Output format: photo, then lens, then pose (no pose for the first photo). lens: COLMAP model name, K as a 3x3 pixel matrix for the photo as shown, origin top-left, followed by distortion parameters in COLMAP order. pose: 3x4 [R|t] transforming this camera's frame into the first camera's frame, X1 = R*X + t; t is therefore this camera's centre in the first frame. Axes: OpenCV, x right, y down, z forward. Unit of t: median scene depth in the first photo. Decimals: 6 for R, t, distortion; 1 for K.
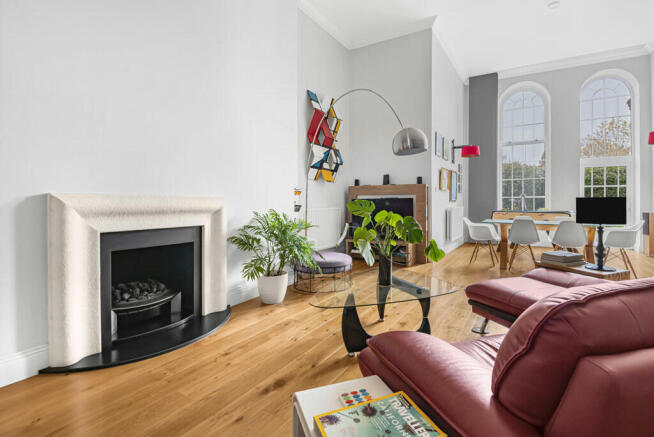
lens RADIAL K [[304.1, 0, 346.2], [0, 304.1, 209.1], [0, 0, 1]] dist [-0.000897, -0.000619]
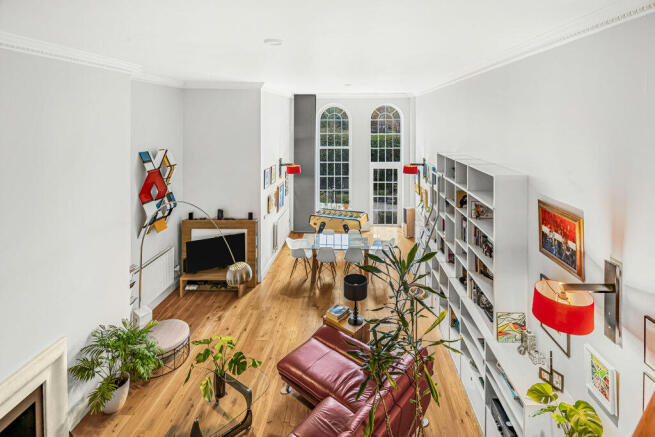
lens RADIAL K [[322.2, 0, 347.6], [0, 322.2, 124.2], [0, 0, 1]] dist [-0.000459, -0.001319]
pose [[0.871306, 0.002852, 0.490732, -0.044166], [0.001189, 0.999968, -0.007924, -0.434688], [-0.490739, 0.007488, 0.871275, -0.276450]]
